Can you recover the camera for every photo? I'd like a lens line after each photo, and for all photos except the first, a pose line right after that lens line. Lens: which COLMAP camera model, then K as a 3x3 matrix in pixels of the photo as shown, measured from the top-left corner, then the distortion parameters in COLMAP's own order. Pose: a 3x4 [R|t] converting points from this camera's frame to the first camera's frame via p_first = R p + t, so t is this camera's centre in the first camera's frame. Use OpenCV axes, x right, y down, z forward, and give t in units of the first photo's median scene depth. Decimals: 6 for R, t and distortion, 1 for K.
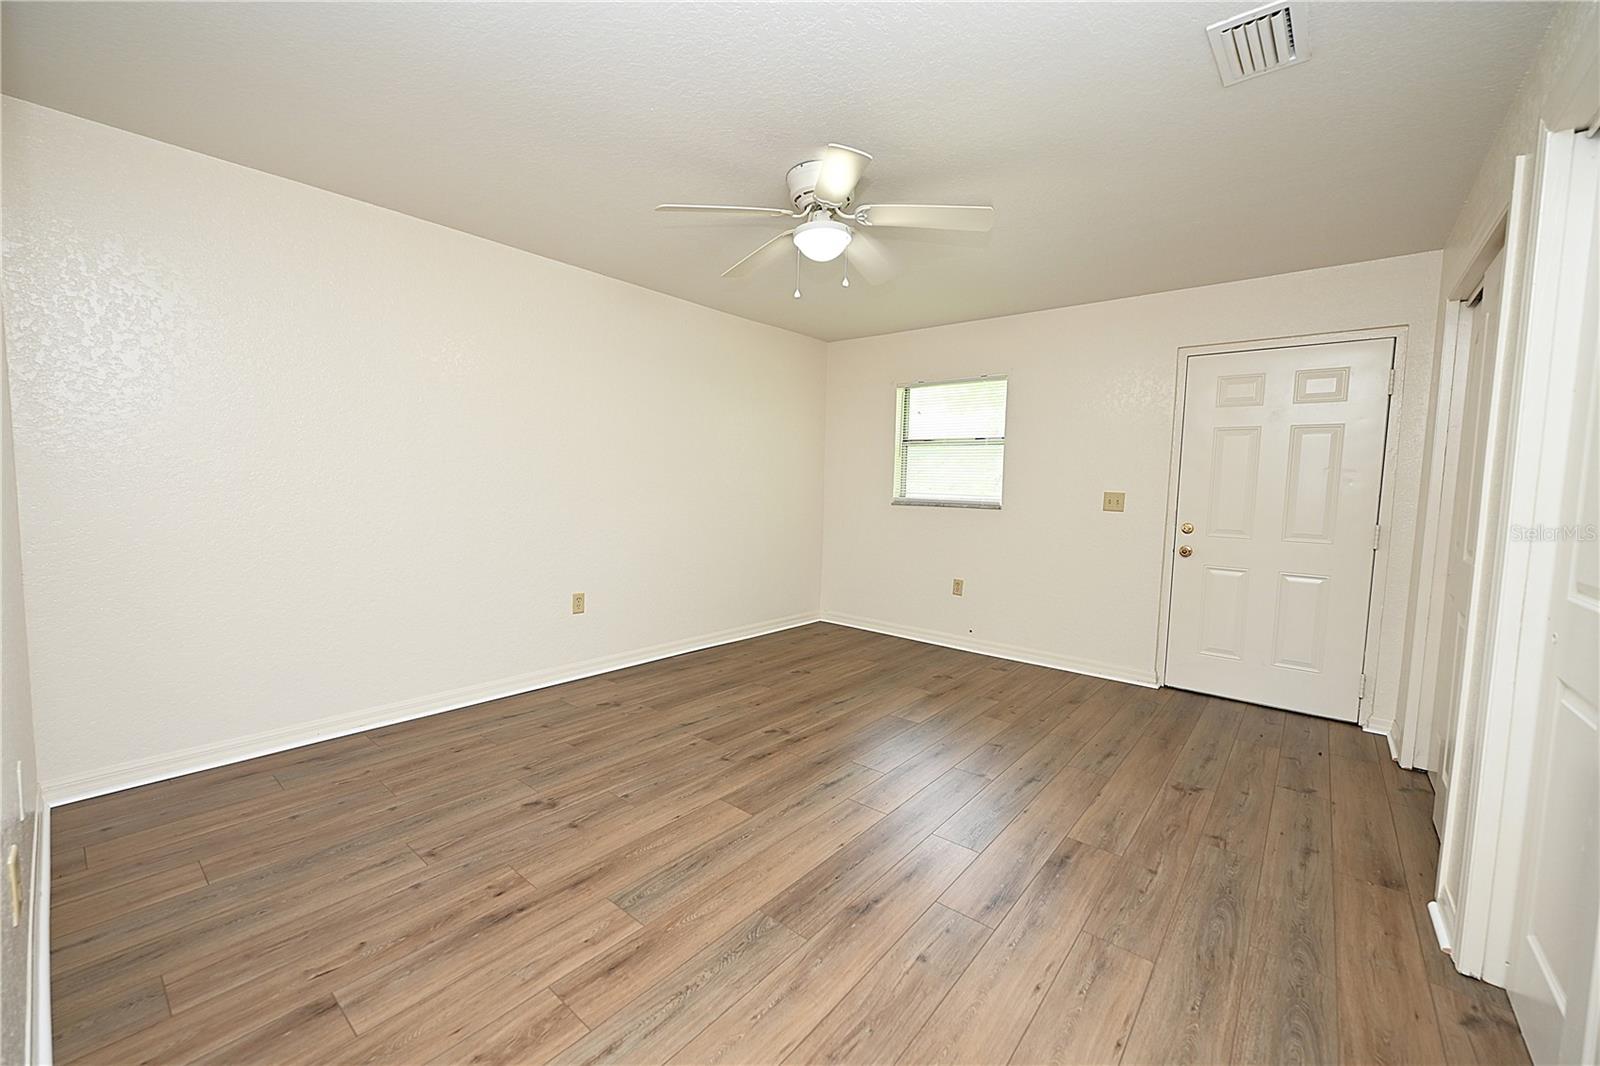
lens RADIAL K [[627.3, 0, 798.1], [0, 627.3, 537.4], [0, 0, 1]] dist [-0.001549, 0.000226]
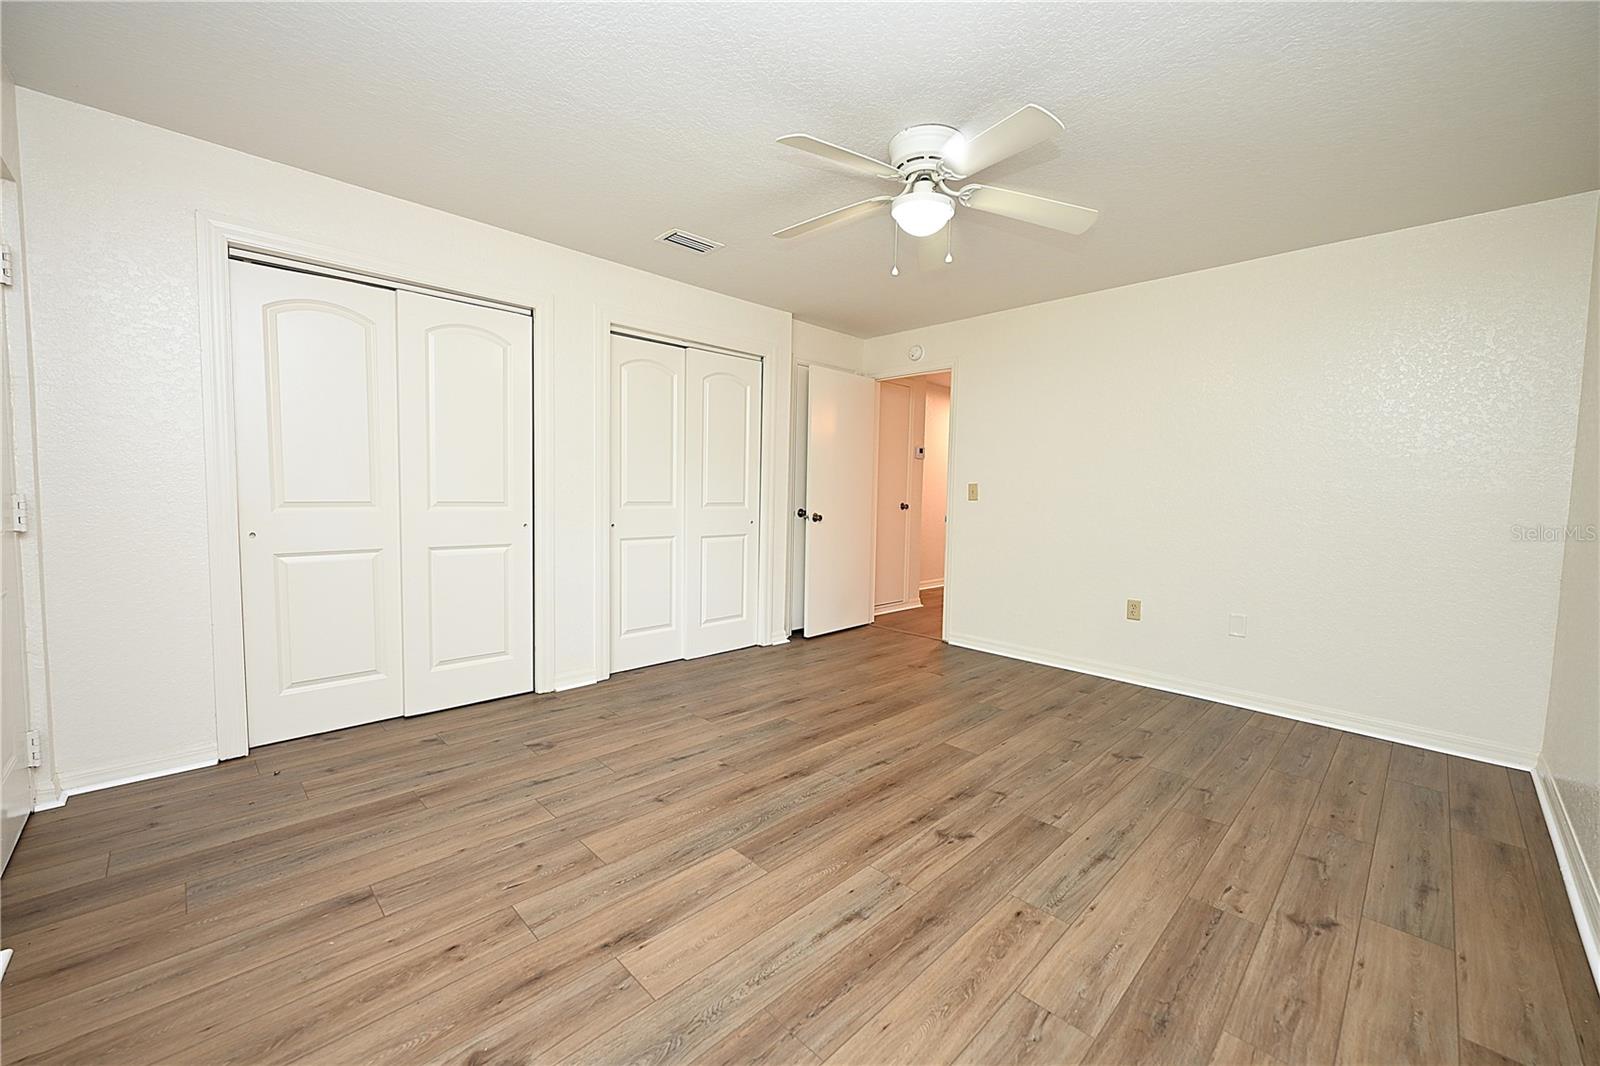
lens RADIAL K [[627.3, 0, 799.2], [0, 627.3, 528.3], [0, 0, 1]] dist [-0.001549, 0.000226]
pose [[-0.993838, -0.052842, 0.097439, 0.094762], [-0.037782, 0.987905, 0.150390, -0.129438], [-0.104207, 0.145781, -0.983813, 1.796852]]
